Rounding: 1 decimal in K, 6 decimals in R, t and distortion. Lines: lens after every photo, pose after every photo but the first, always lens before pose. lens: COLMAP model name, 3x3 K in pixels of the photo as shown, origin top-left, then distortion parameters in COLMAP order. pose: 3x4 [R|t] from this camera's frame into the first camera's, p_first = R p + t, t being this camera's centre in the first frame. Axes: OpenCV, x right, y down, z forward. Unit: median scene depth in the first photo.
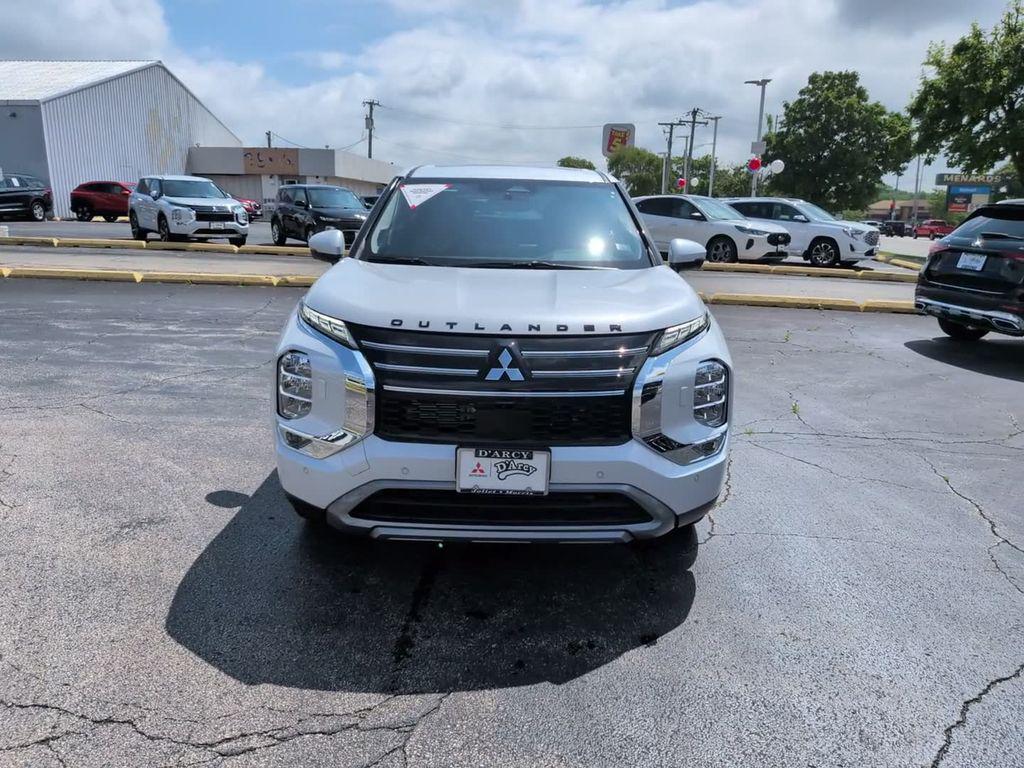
lens RADIAL K [[761.1, 0, 507.8], [0, 761.1, 387.0], [0, 0, 1]] dist [0.052690, -0.083291]
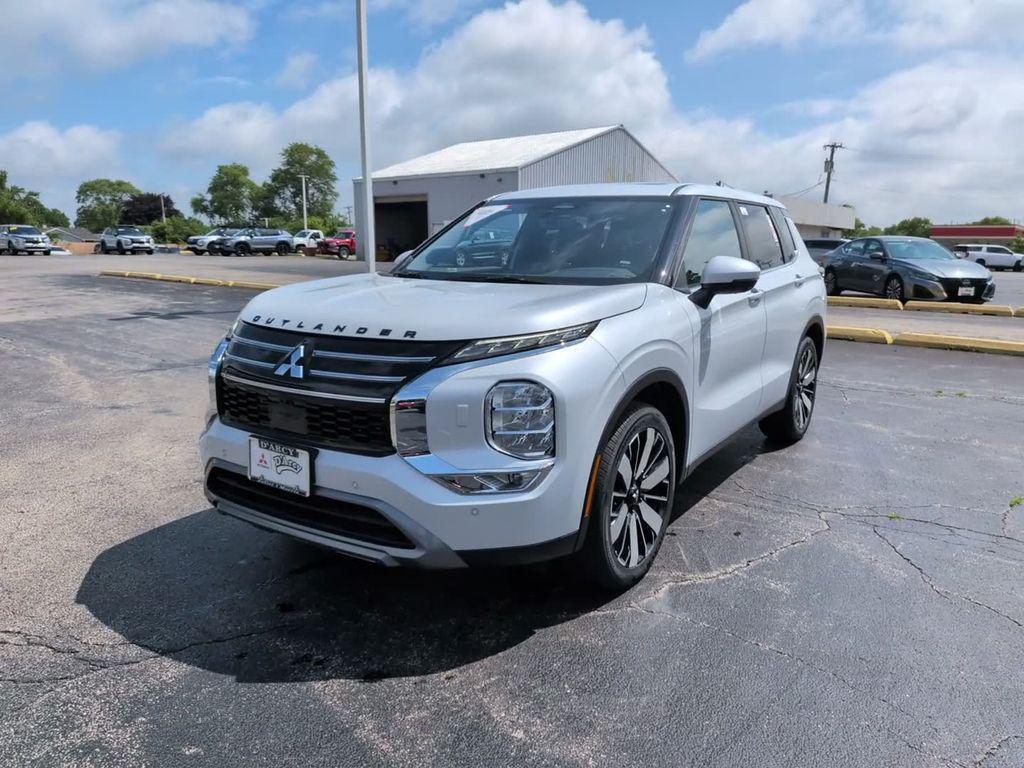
lens RADIAL K [[761.1, 0, 510.8], [0, 761.1, 390.6], [0, 0, 1]] dist [0.052690, -0.083291]
pose [[0.825808, 0.095207, -0.555856, 0.769425], [-0.127924, 0.991578, -0.020213, -0.006538], [0.549250, 0.087800, 0.831033, 0.300104]]
